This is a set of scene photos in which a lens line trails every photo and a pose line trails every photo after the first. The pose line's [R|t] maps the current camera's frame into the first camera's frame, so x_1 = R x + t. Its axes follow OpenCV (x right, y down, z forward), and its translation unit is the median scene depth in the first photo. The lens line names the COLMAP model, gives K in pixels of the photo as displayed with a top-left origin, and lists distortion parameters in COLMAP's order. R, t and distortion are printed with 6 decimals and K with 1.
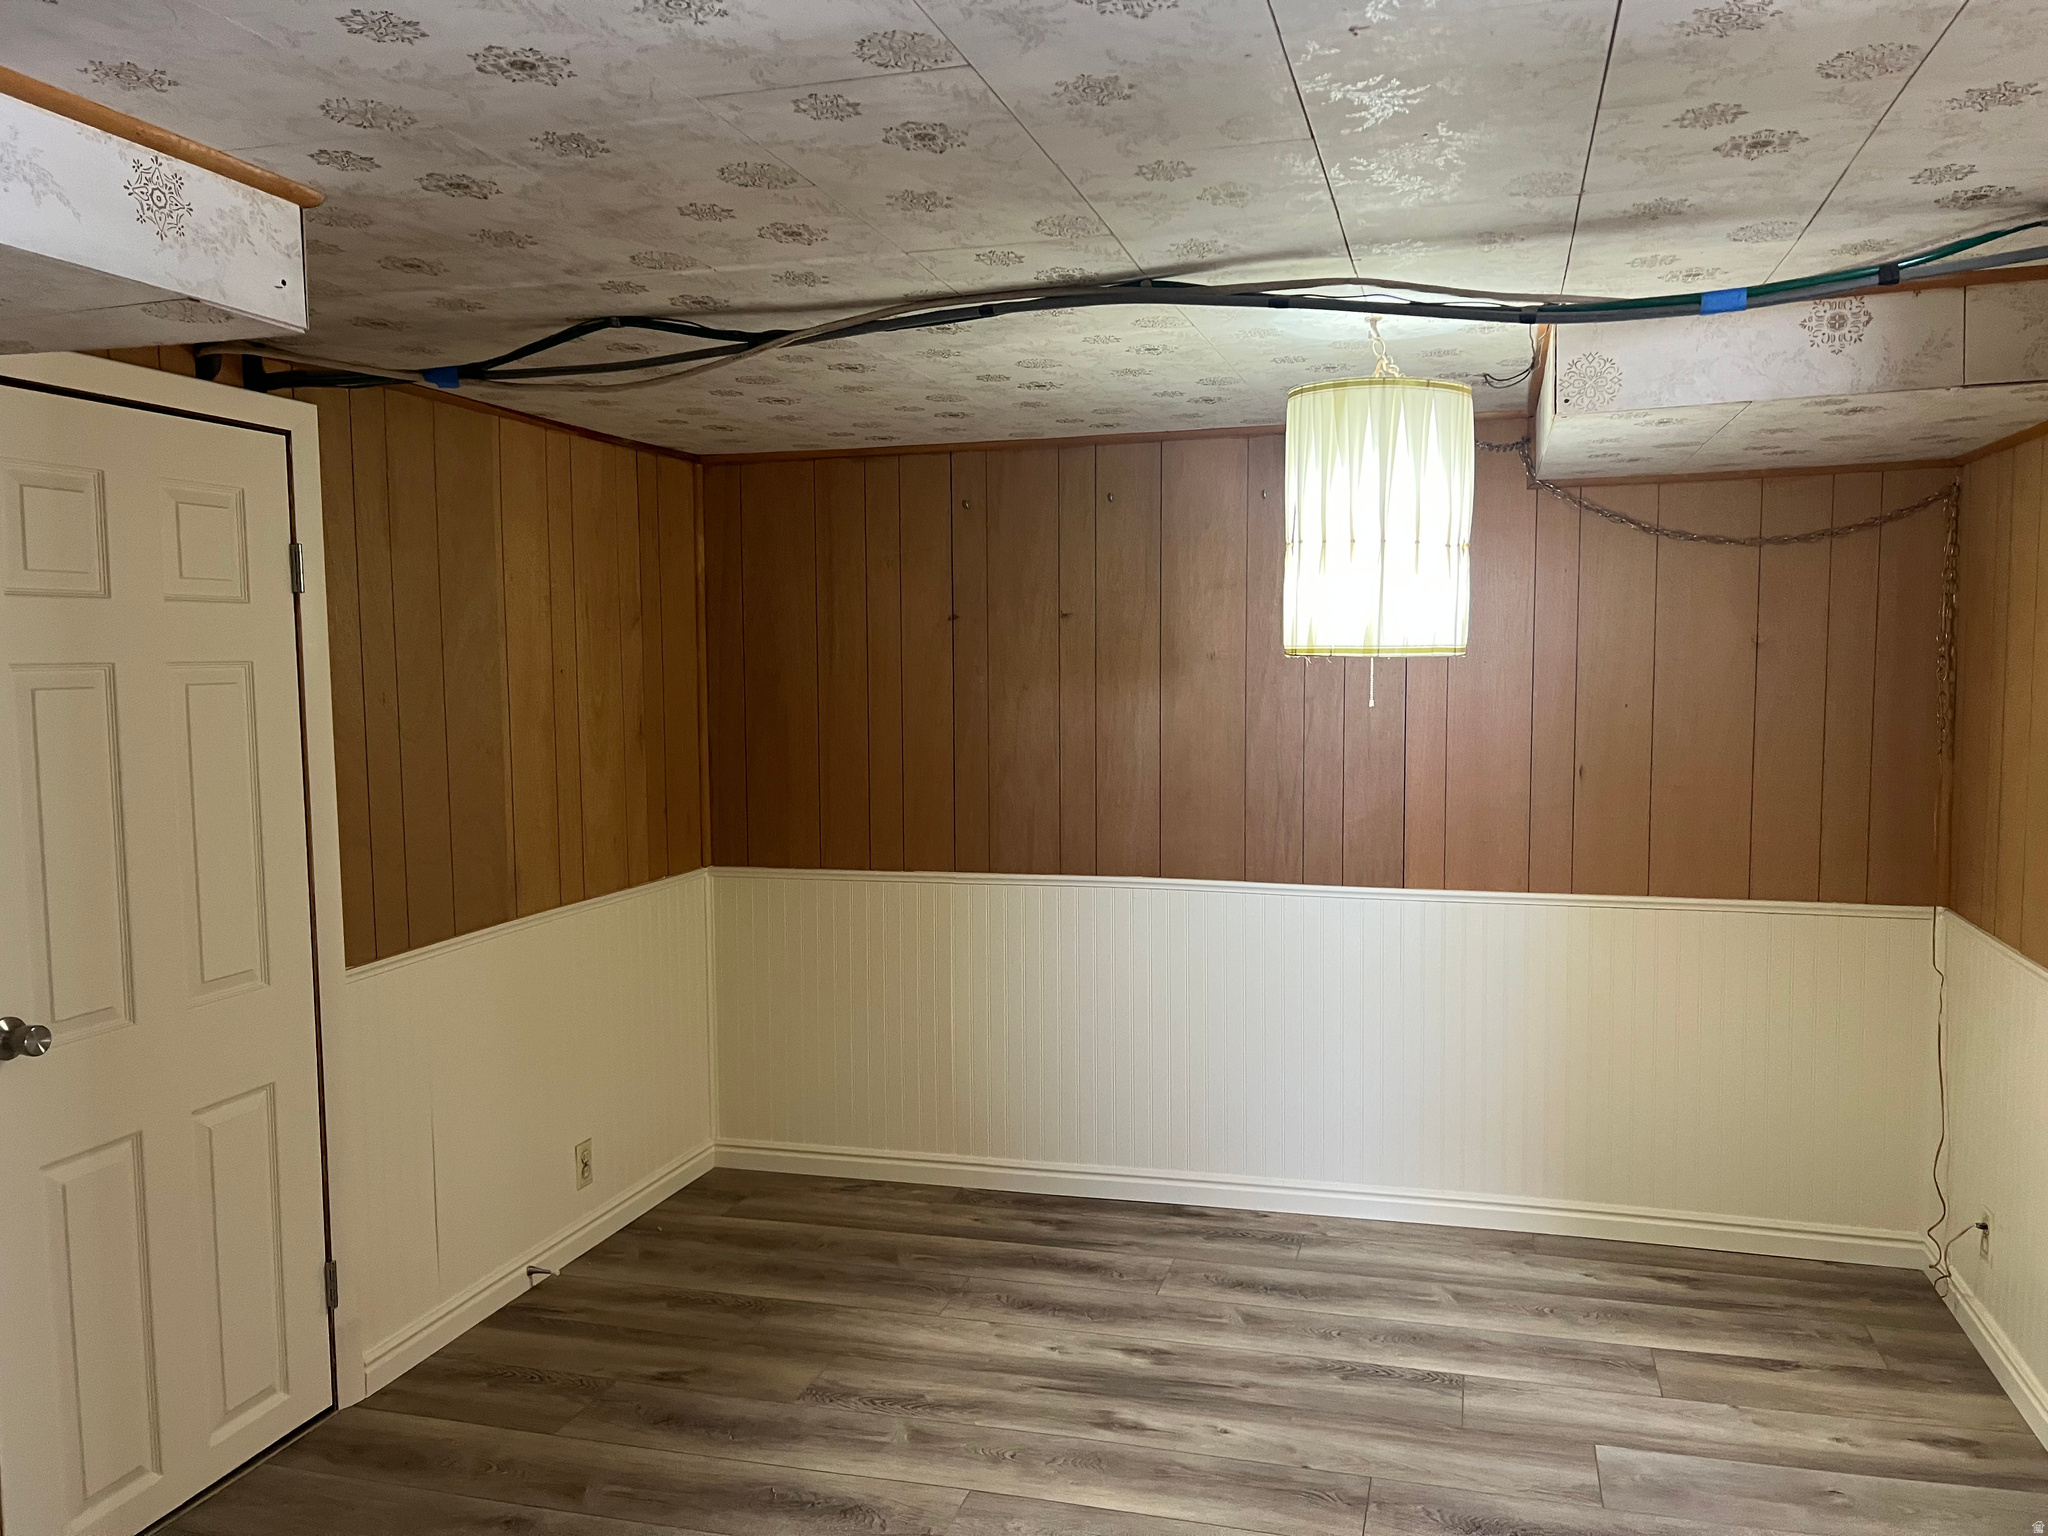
lens RADIAL K [[1543.4, 0, 1038.5], [0, 1543.4, 776.0], [0, 0, 1]] dist [0.053852, -0.061657]
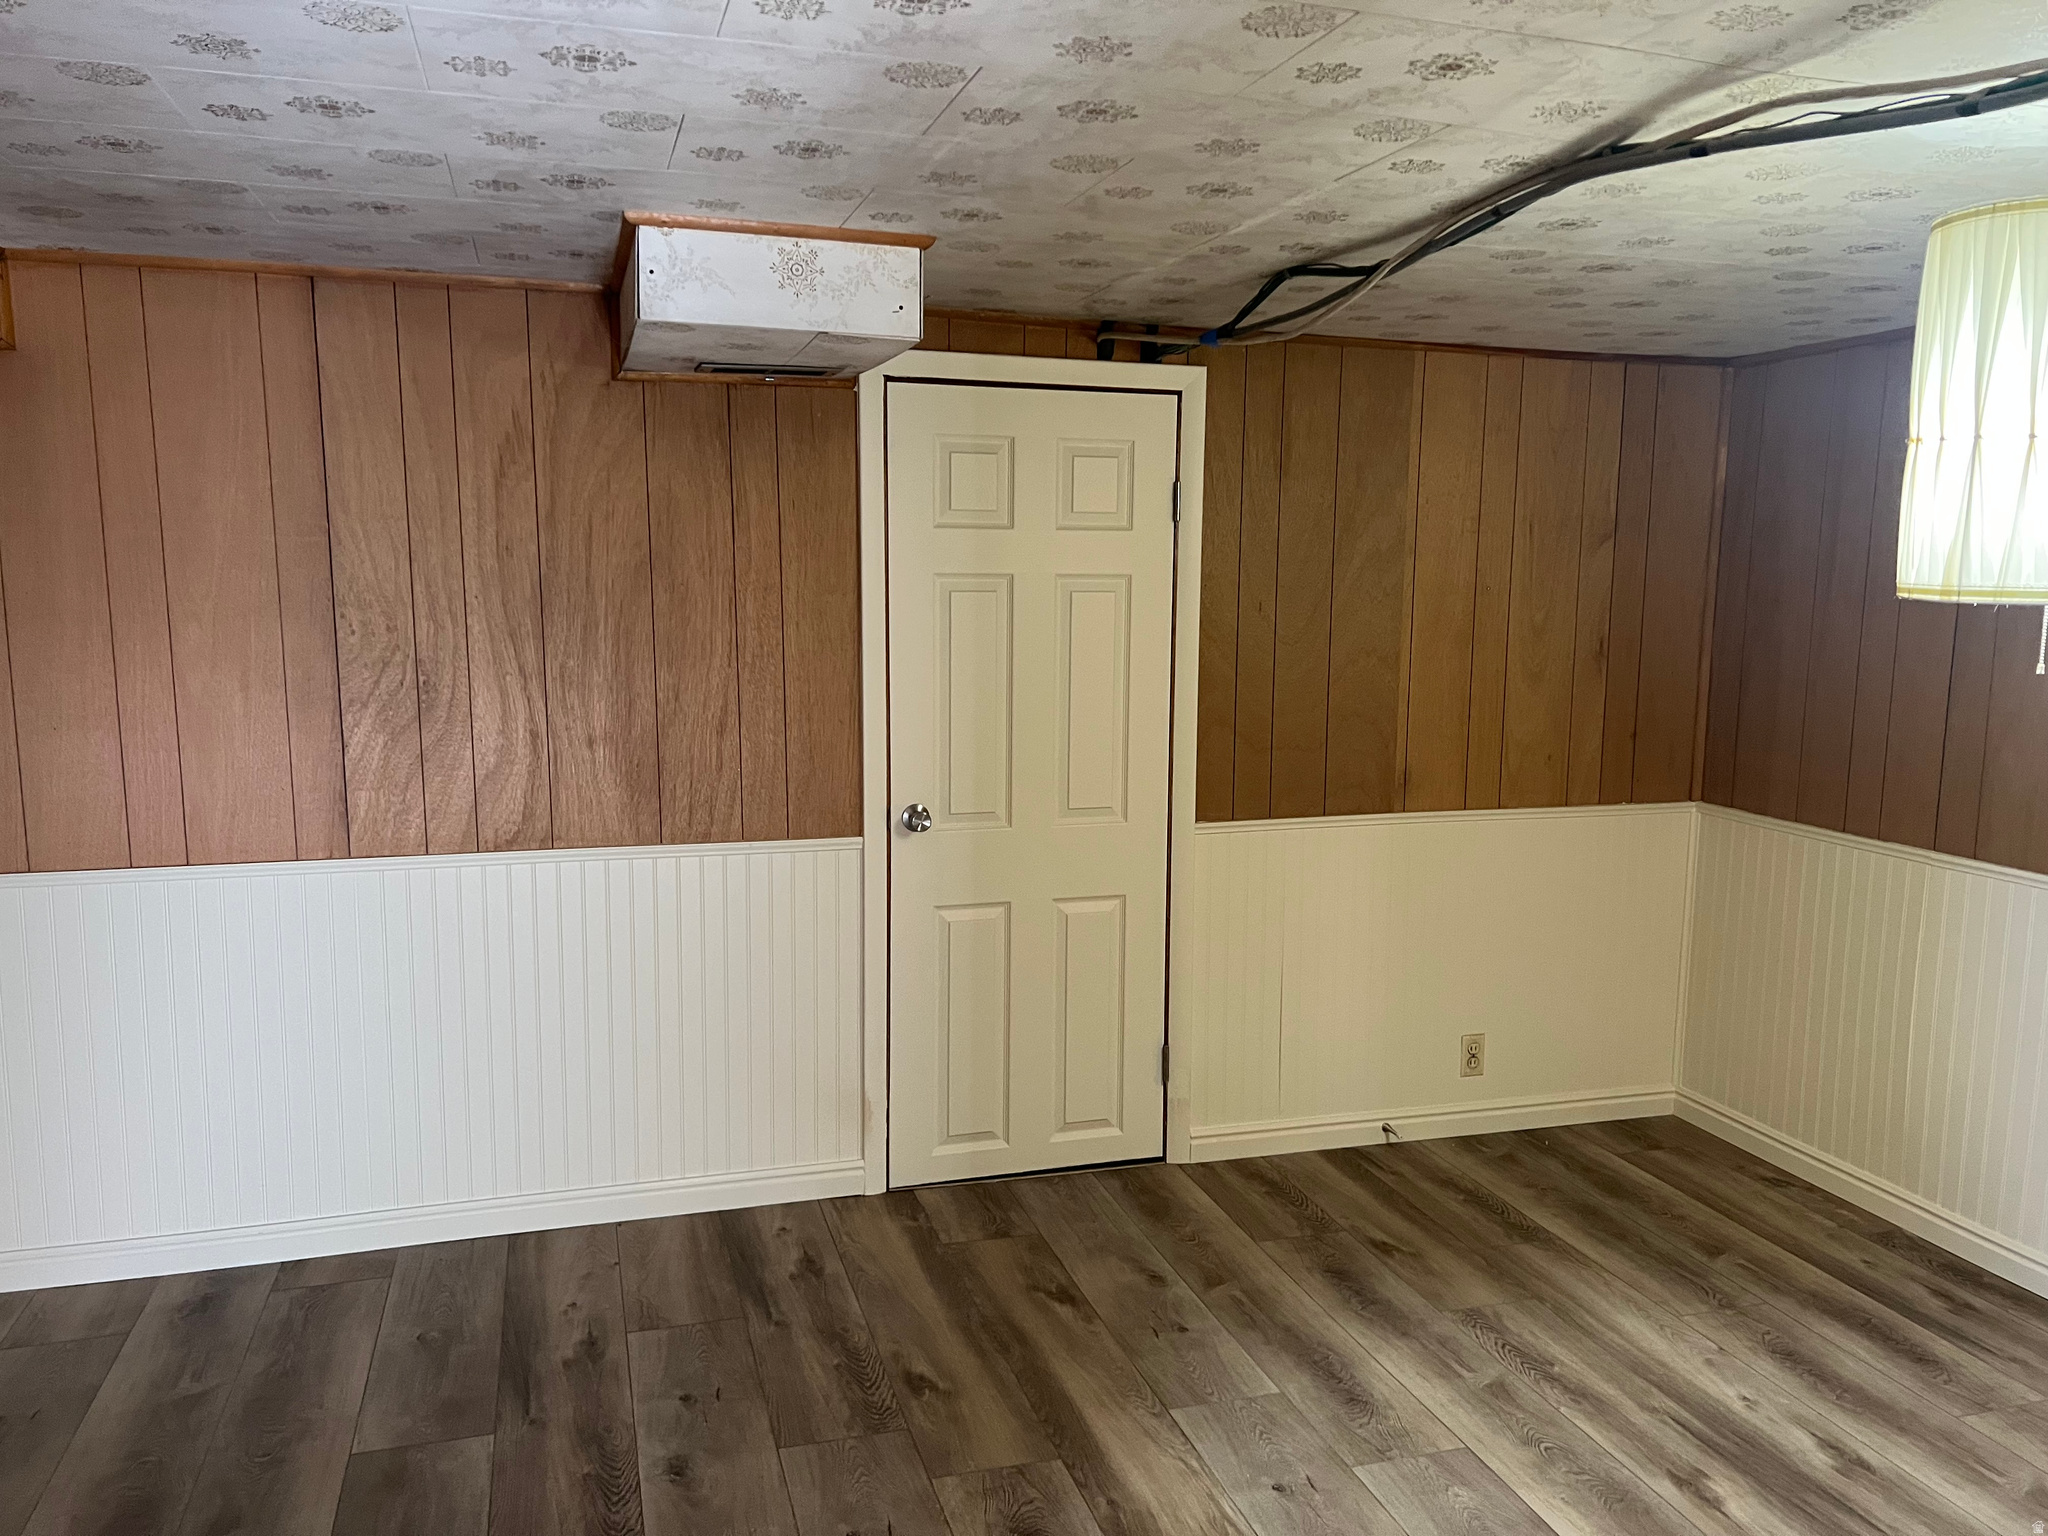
lens RADIAL K [[1543.4, 0, 1036.9], [0, 1543.4, 759.4], [0, 0, 1]] dist [0.053852, -0.061657]
pose [[0.538679, 0.123396, -0.833426, 0.478144], [-0.083271, 0.992171, 0.093078, -0.028651], [0.838386, 0.019261, 0.544736, 0.200357]]
